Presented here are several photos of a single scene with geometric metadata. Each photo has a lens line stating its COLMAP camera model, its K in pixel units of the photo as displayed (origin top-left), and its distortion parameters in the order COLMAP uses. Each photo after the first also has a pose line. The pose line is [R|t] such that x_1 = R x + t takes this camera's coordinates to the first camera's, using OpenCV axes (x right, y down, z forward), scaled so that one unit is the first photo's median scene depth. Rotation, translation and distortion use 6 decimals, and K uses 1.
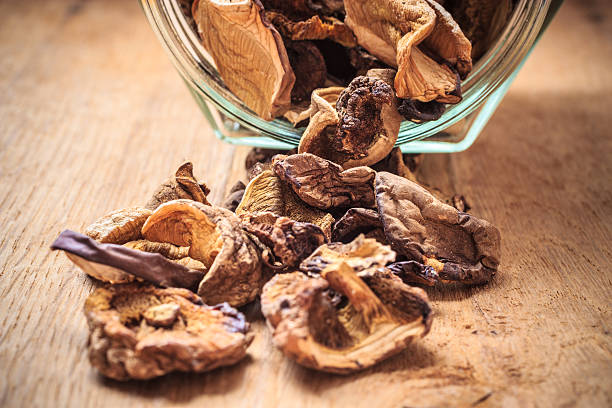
lens RADIAL K [[1629.4, 0, 306.7], [0, 1629.4, 169.3], [0, 0, 1]] dist [0.023899, -0.293316]
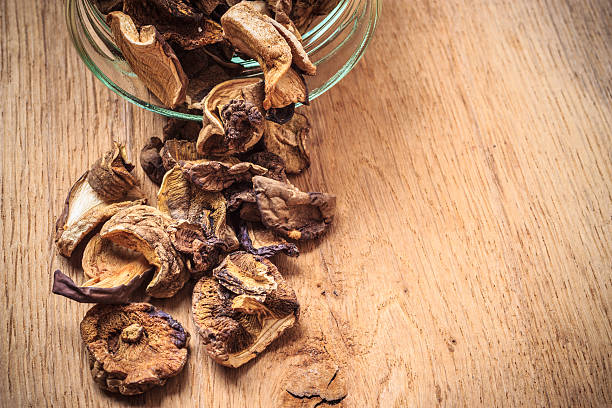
lens RADIAL K [[1574.5, 0, 306.0], [0, 1574.5, 204.0], [0, 0, 1]] dist [-0.010590, 0.000312]
pose [[0.987808, -0.086225, 0.129619, -0.101475], [-0.008479, 0.801572, 0.597838, -0.861826], [-0.155447, -0.591648, 0.791068, -0.148022]]
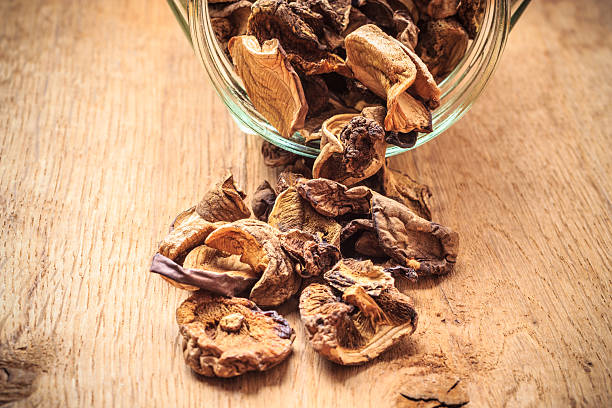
lens RADIAL K [[1574.5, 0, 306.0], [0, 1574.5, 204.0], [0, 0, 1]] dist [-0.010590, 0.000312]
pose [[0.996877, 0.000345, 0.078964, -0.123858], [-0.018615, 0.972834, 0.230755, -0.309821], [-0.076740, -0.231505, 0.969802, -0.300623]]
